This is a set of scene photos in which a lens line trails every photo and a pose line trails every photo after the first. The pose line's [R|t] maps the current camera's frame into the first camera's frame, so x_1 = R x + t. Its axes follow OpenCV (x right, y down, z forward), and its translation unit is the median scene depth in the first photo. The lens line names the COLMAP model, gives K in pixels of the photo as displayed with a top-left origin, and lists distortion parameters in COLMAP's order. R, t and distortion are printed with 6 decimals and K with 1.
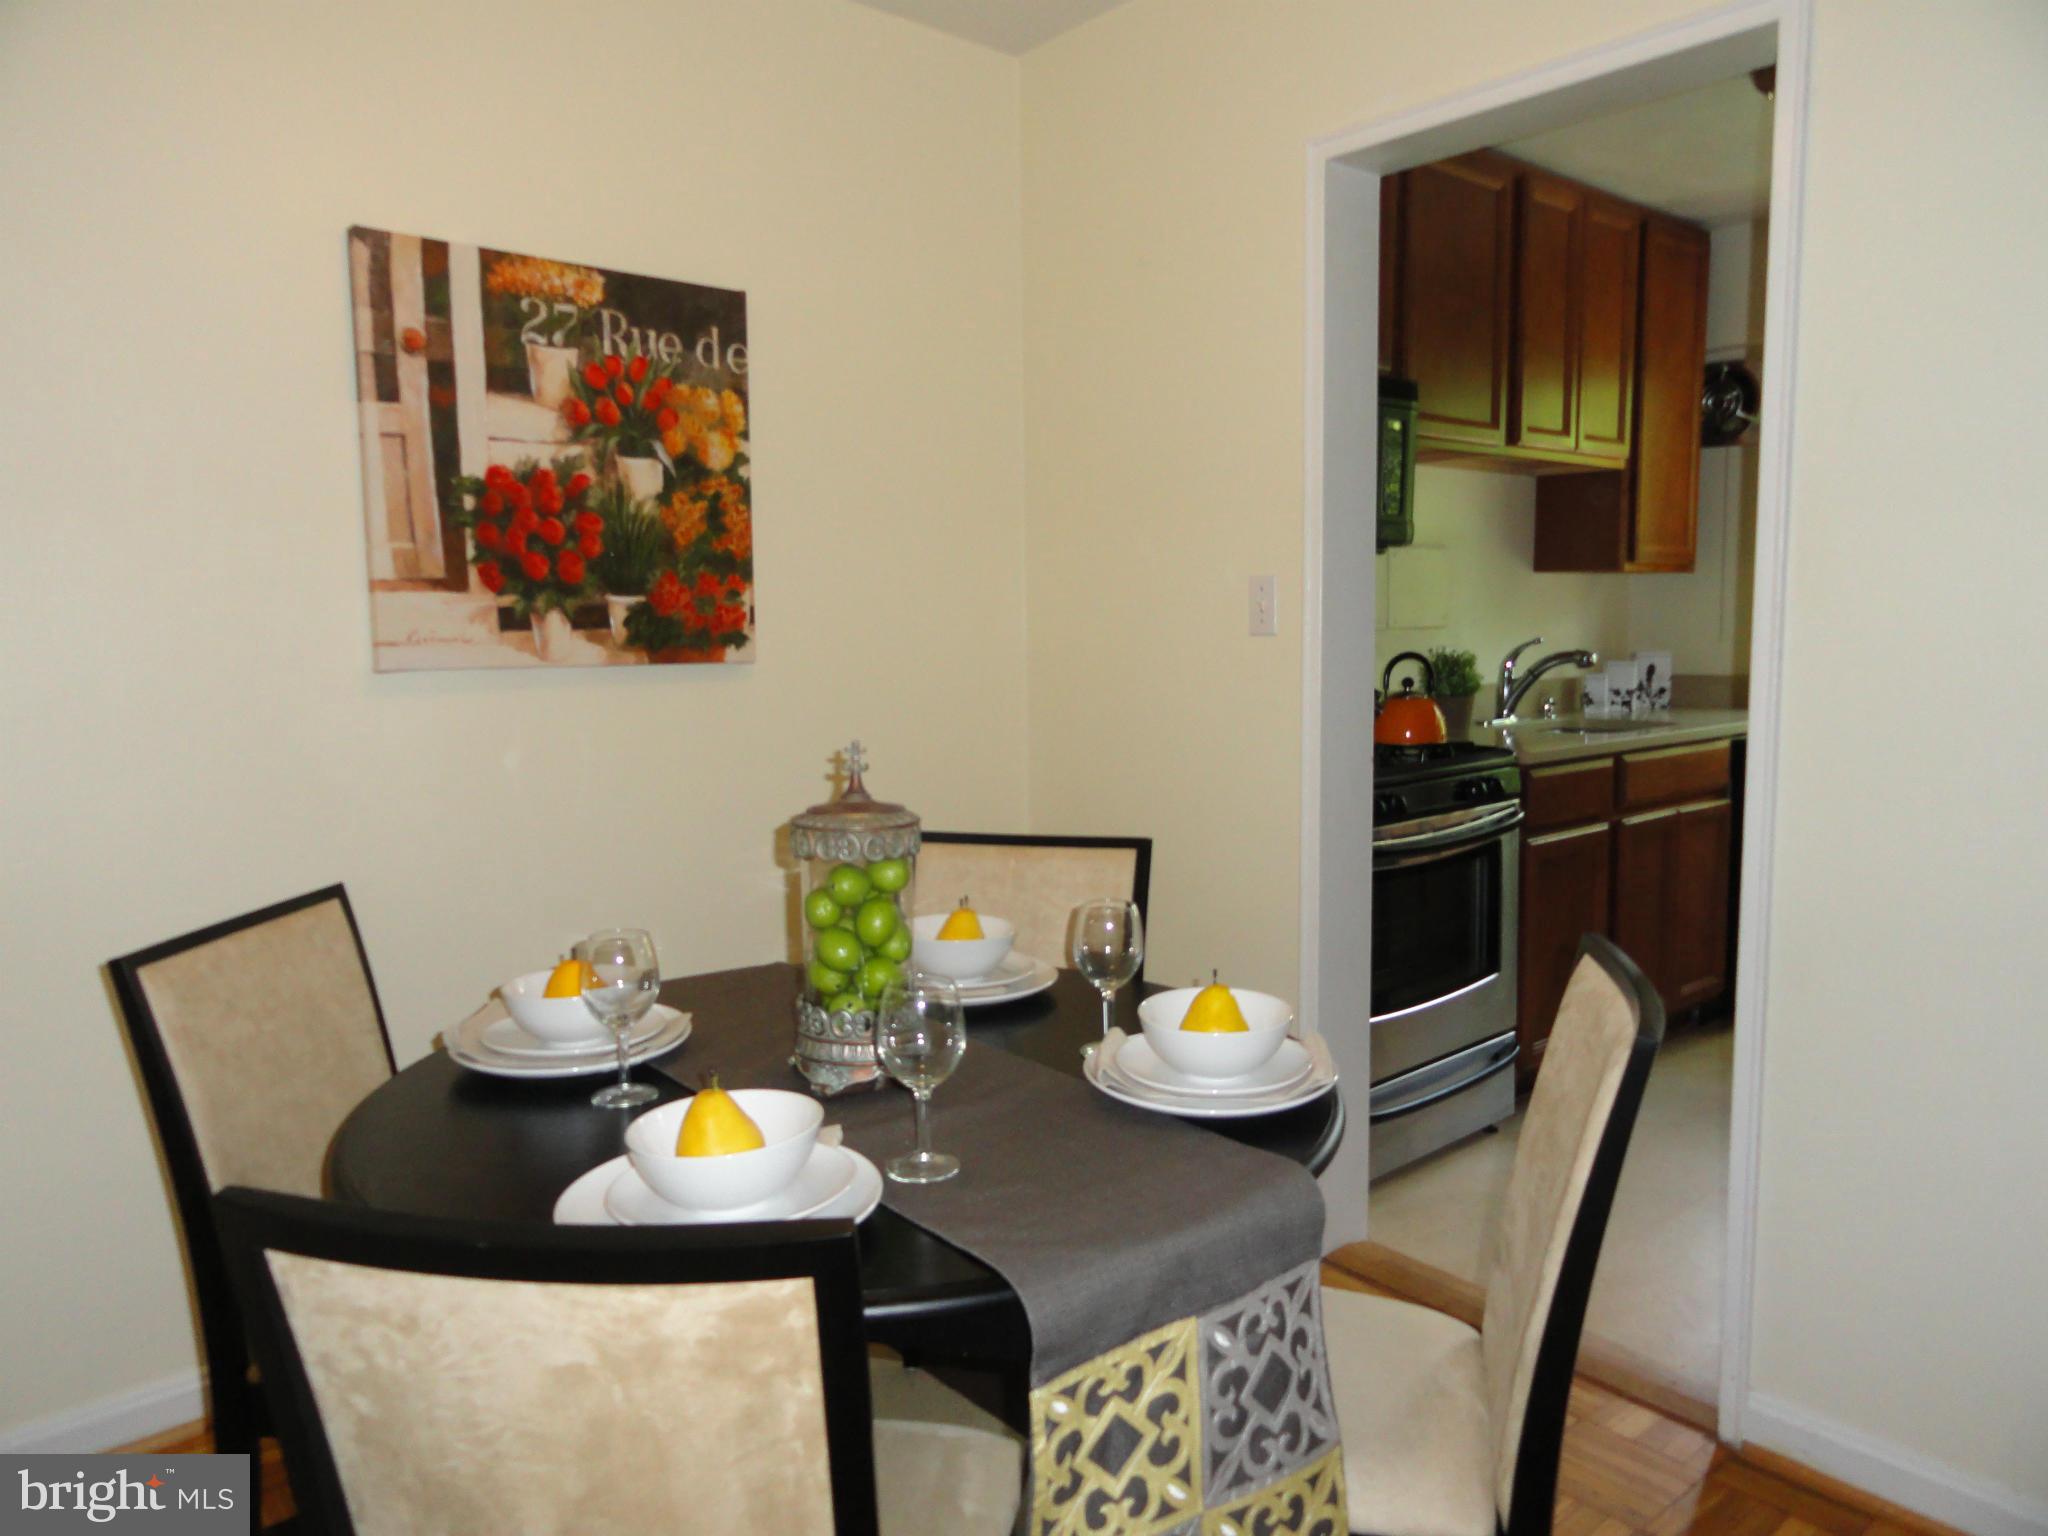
lens RADIAL K [[1440.5, 0, 1022.0], [0, 1440.5, 765.7], [0, 0, 1]] dist [-0.003510, 0.004442]
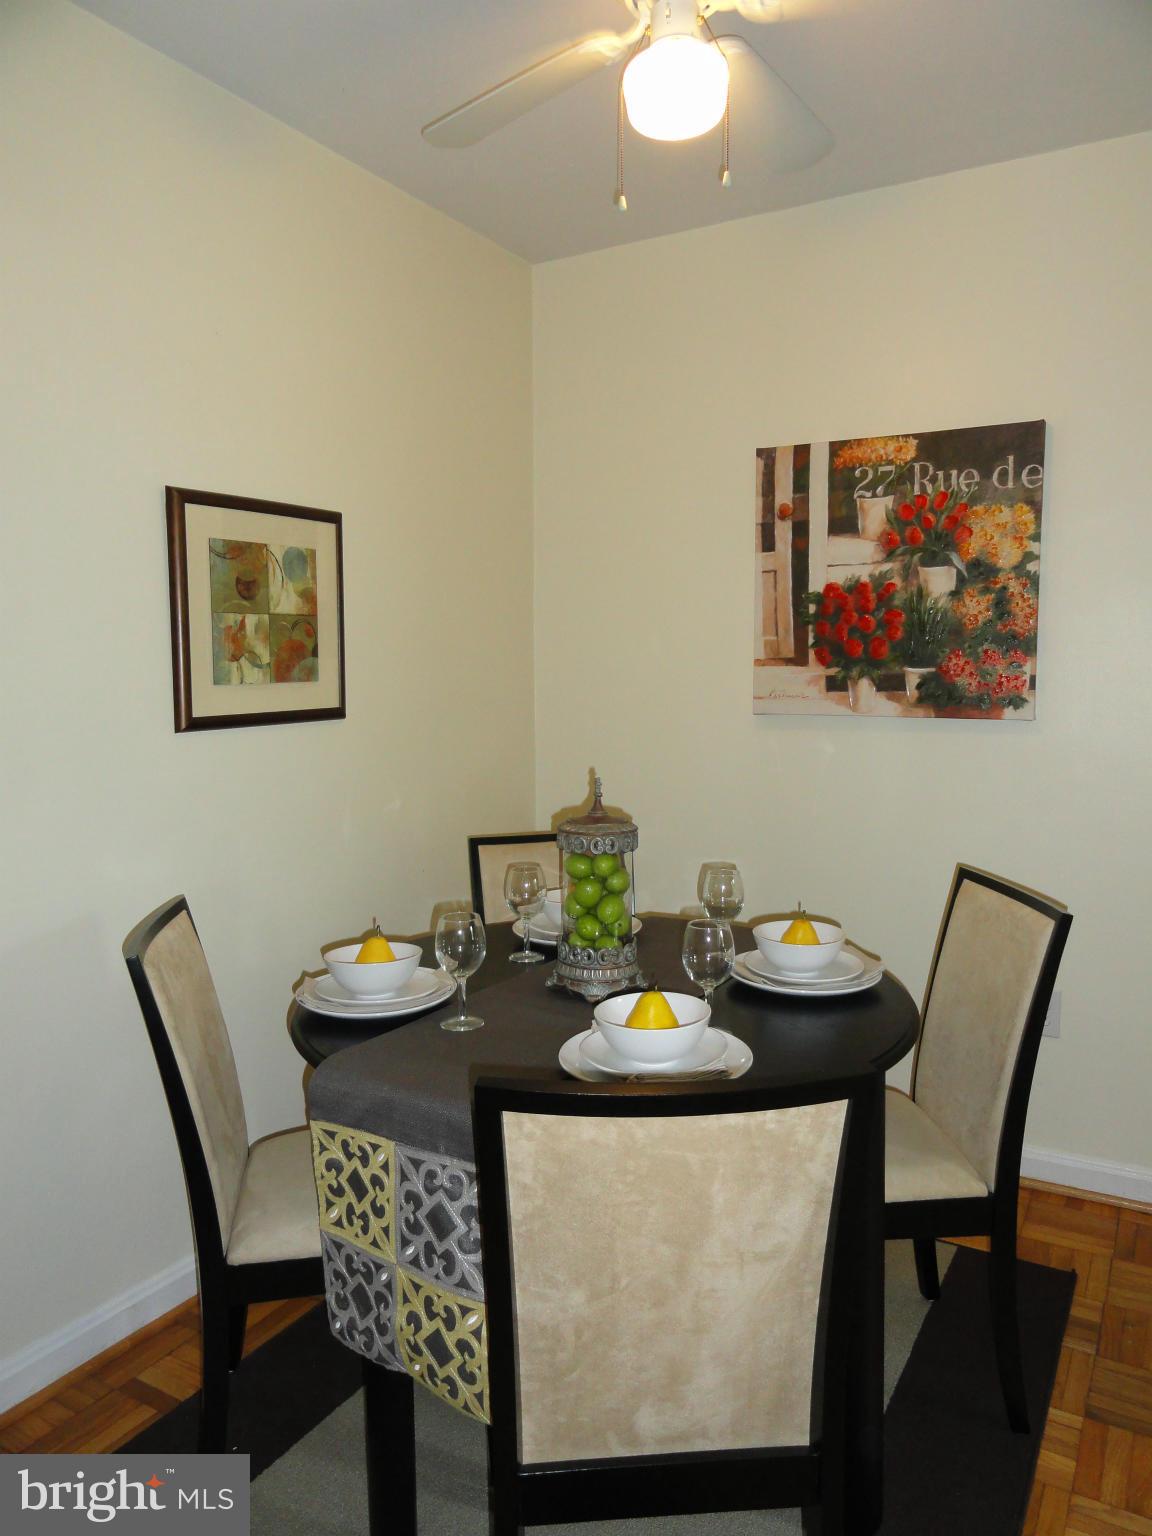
lens RADIAL K [[1080.3, 0, 582.1], [0, 1080.3, 772.0], [0, 0, 1]] dist [-0.003510, 0.004442]
pose [[0.330915, 0.102933, -0.938030, 0.607643], [-0.092090, 0.992811, 0.076457, -0.068961], [0.939156, 0.061082, 0.338015, 0.356818]]
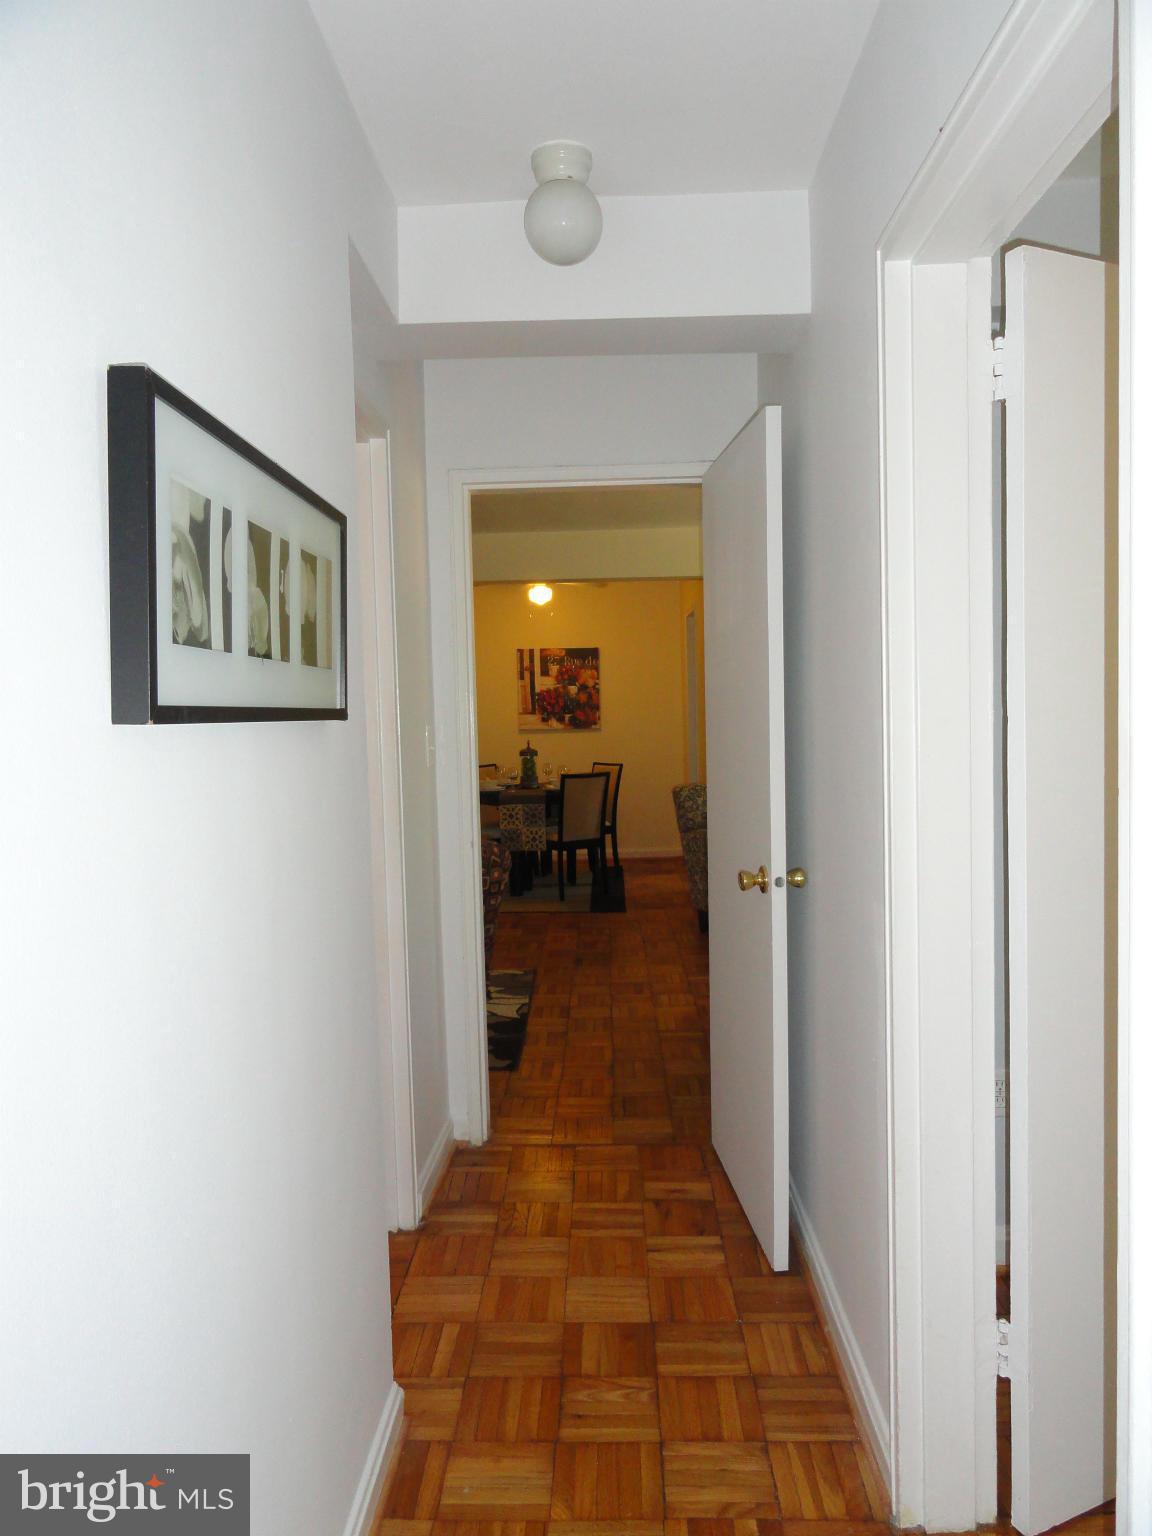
lens RADIAL K [[1118.7, 0, 568.7], [0, 1118.7, 764.1], [0, 0, 1]] dist [-0.002735, -0.000017]
pose [[0.739538, 0.027278, -0.672562, 2.272773], [-0.053003, 0.998436, -0.017786, 0.115605], [0.671025, 0.048801, 0.739827, -1.780399]]
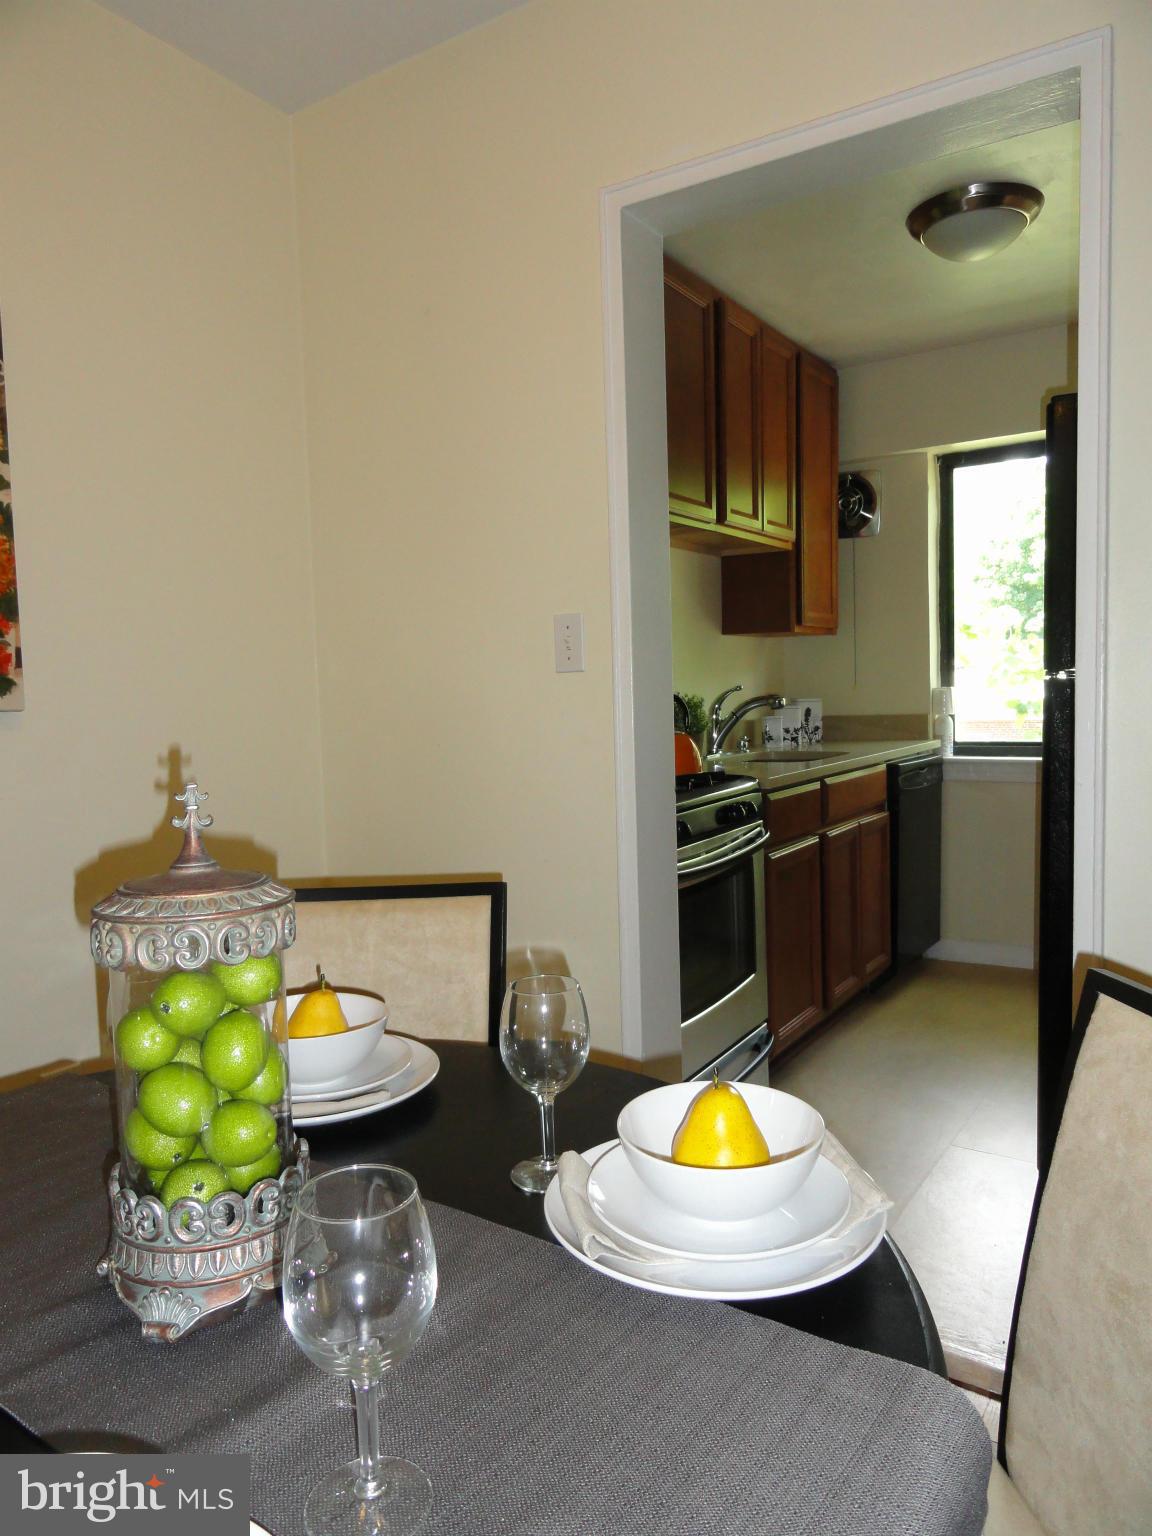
lens RADIAL K [[1080.3, 0, 582.8], [0, 1080.3, 764.7], [0, 0, 1]] dist [-0.003510, 0.004442]
pose [[0.956798, -0.037043, 0.288384, -0.052467], [0.048240, 0.998329, -0.031815, -0.000283], [-0.286724, 0.044352, 0.956986, 0.285142]]
